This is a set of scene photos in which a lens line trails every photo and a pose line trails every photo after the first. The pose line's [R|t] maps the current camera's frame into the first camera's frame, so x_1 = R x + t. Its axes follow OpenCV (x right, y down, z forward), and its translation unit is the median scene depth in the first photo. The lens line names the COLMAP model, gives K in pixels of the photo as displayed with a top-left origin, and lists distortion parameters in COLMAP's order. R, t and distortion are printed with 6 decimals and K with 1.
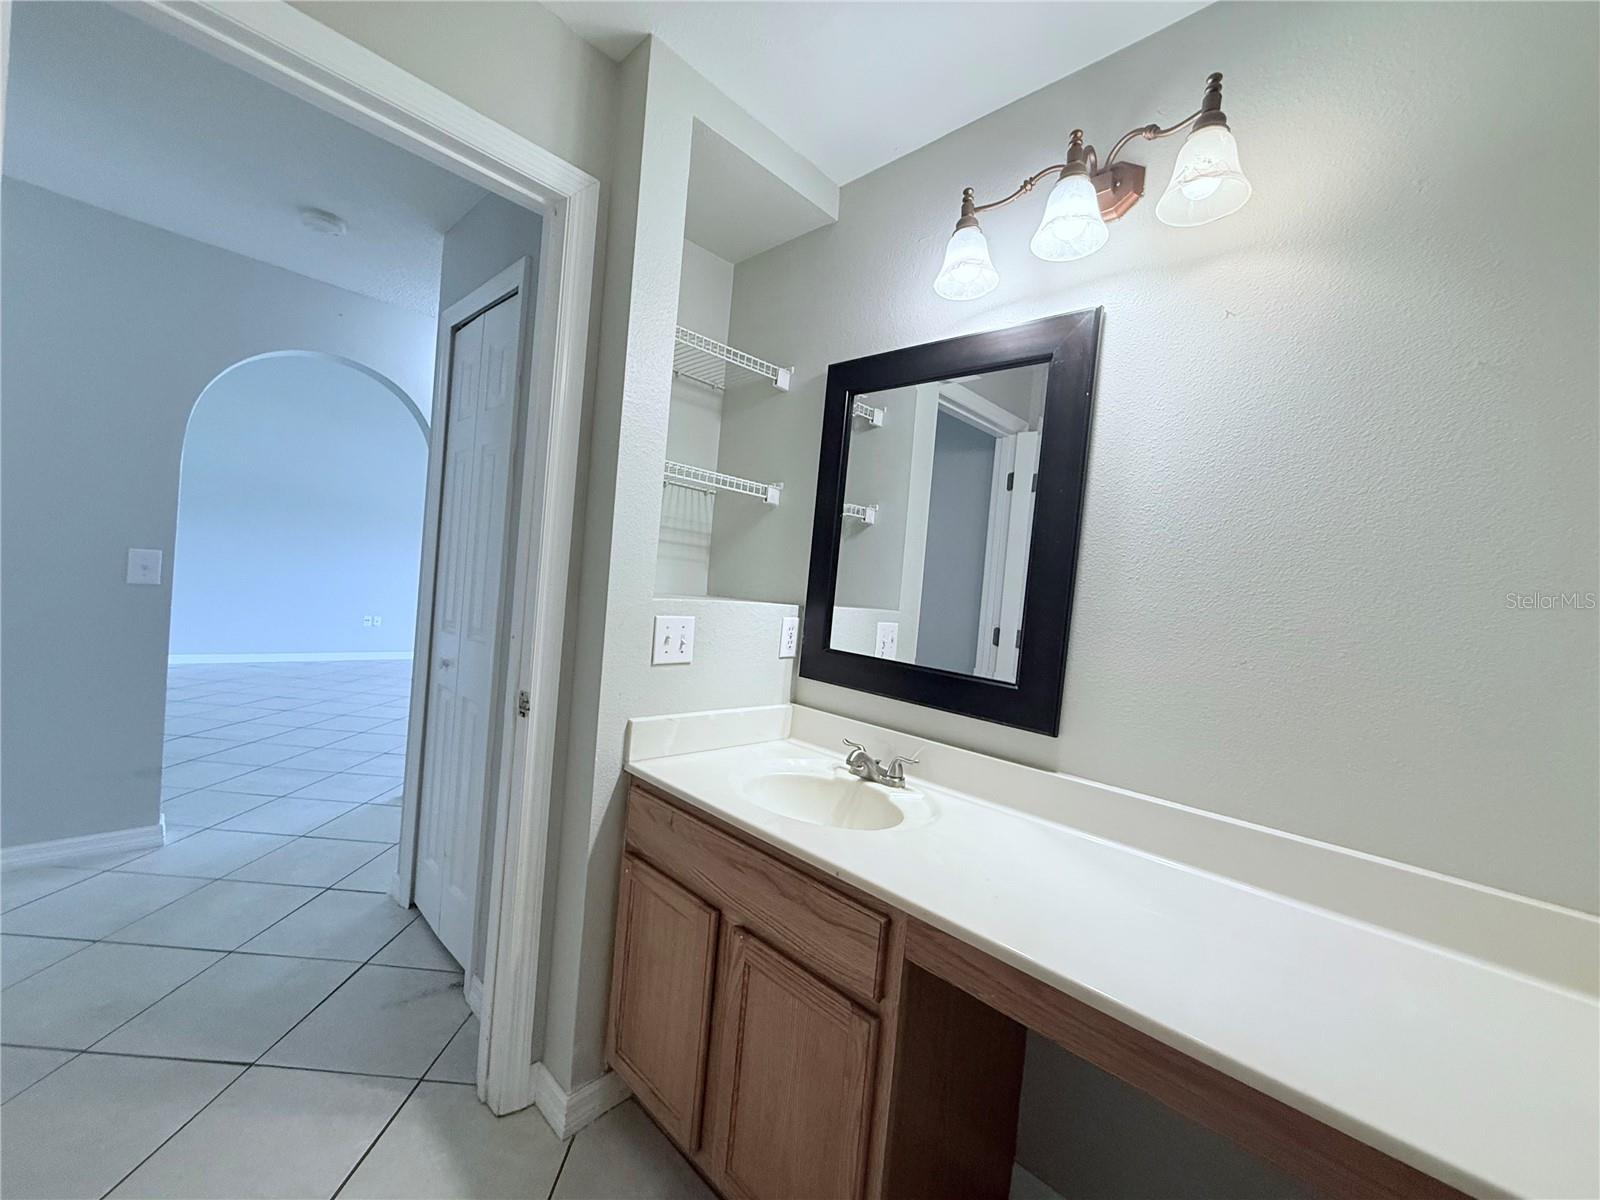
lens RADIAL K [[643.4, 0, 790.1], [0, 643.4, 602.4], [0, 0, 1]] dist [-0.000238, 0.000194]
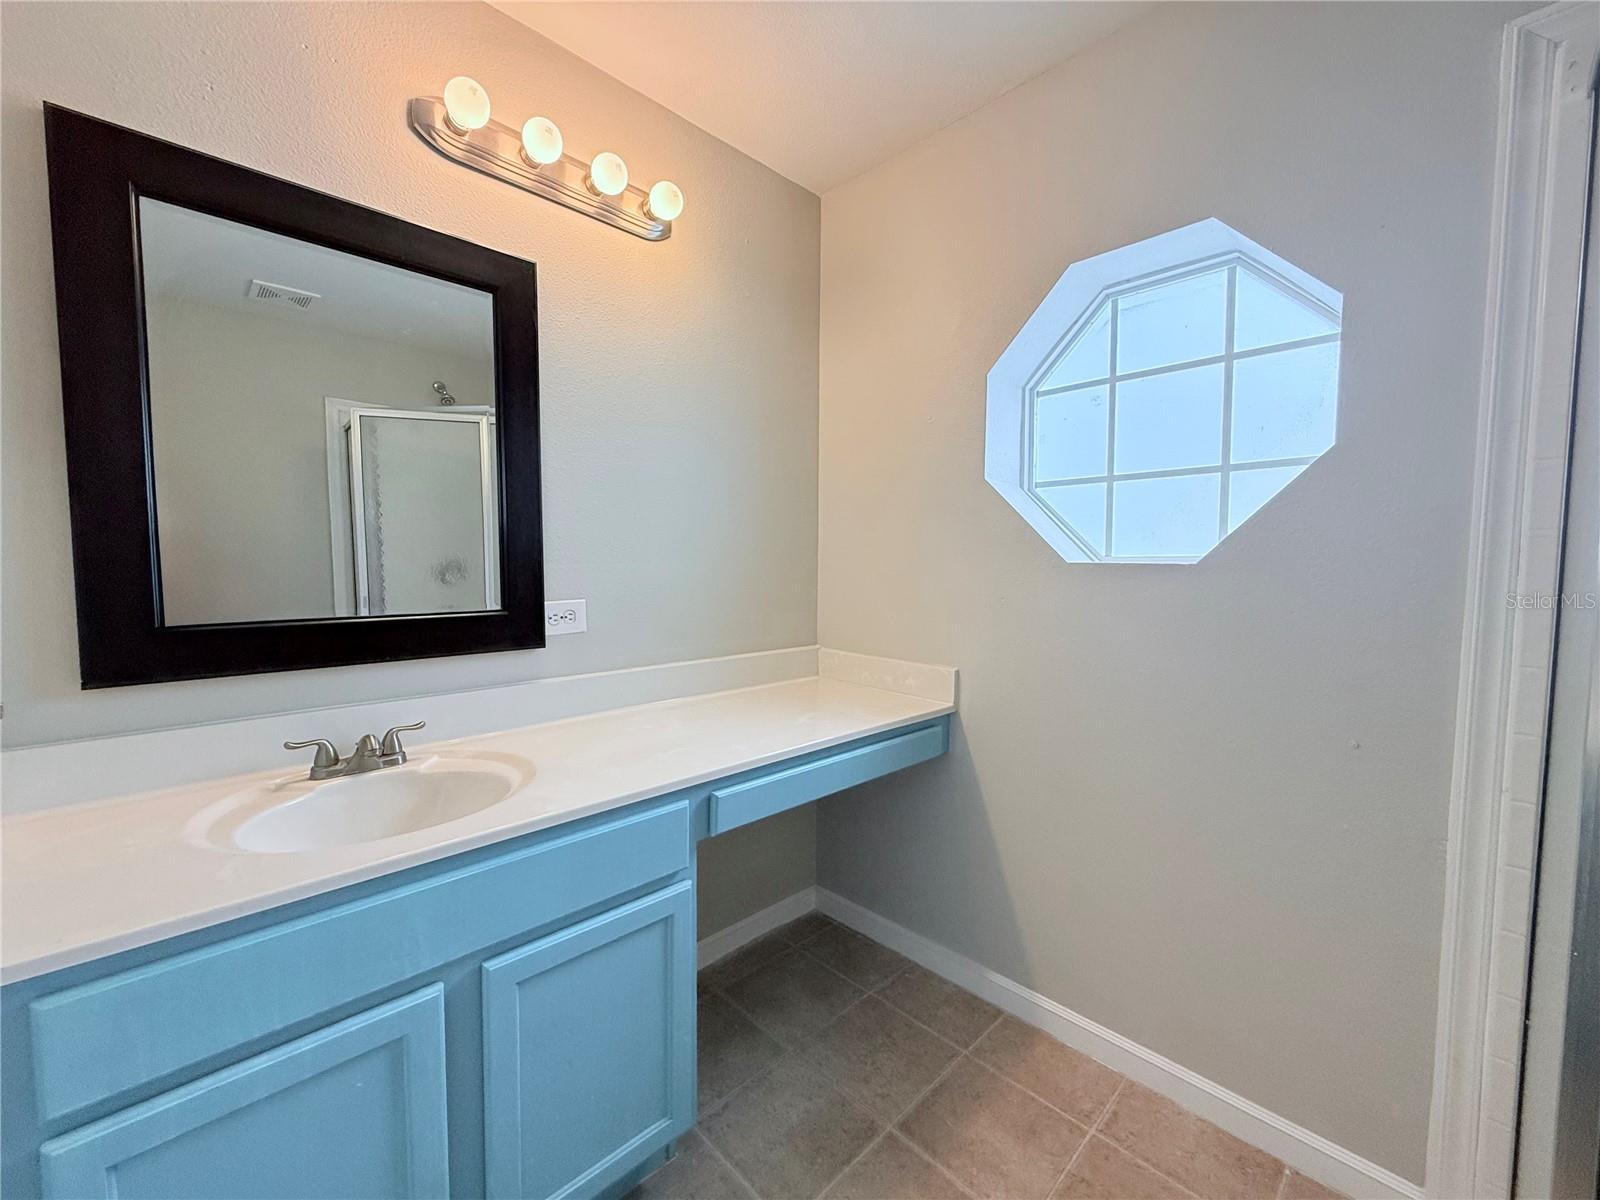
lens RADIAL K [[638.7, 0, 793.9], [0, 638.7, 600.9], [0, 0, 1]] dist [-0.000667, 0.000478]
pose [[0.038358, -0.153495, 0.987405, -0.649240], [0.029717, 0.987870, 0.152413, -0.033305], [-0.998822, 0.023496, 0.042454, 0.492302]]
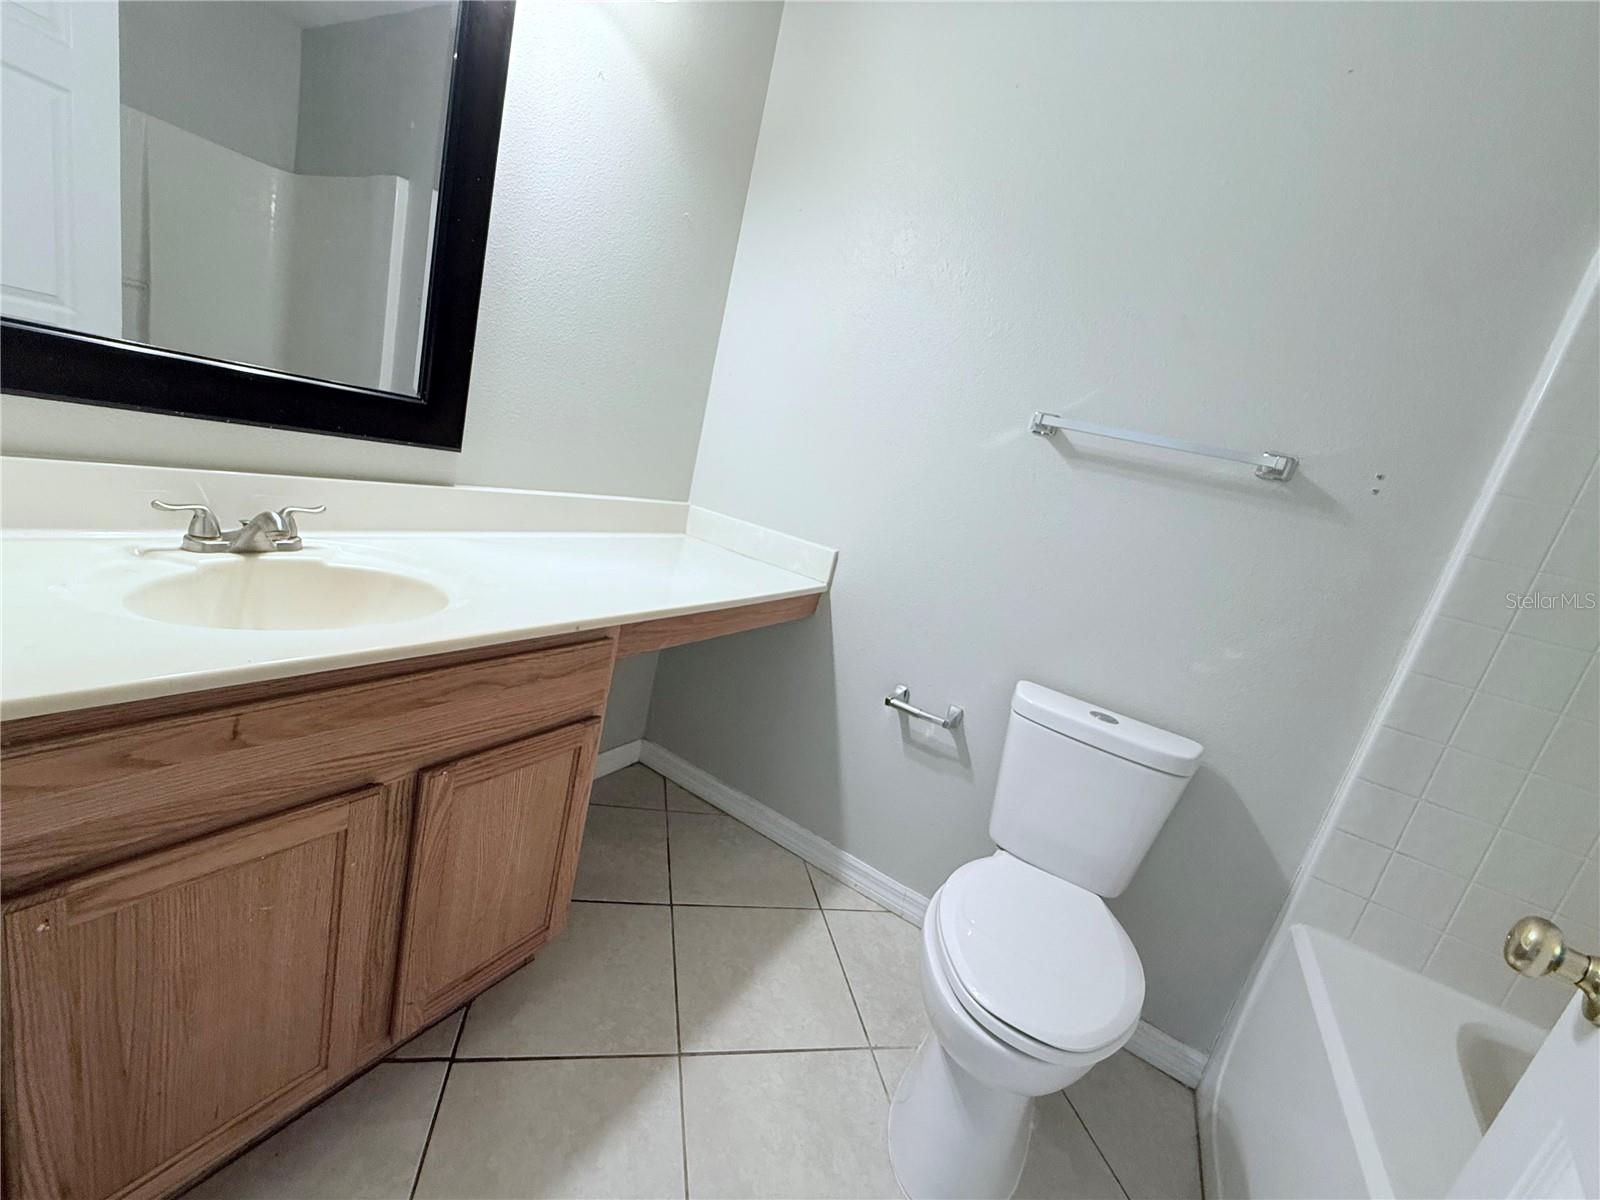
lens RADIAL K [[640.6, 0, 793.1], [0, 640.6, 599.2], [0, 0, 1]] dist [-0.001652, 0.000068]
pose [[-0.192684, -0.365971, 0.910460, -0.672390], [-0.220560, 0.920258, 0.323231, -0.018822], [-0.956152, -0.138530, -0.258038, 0.700084]]
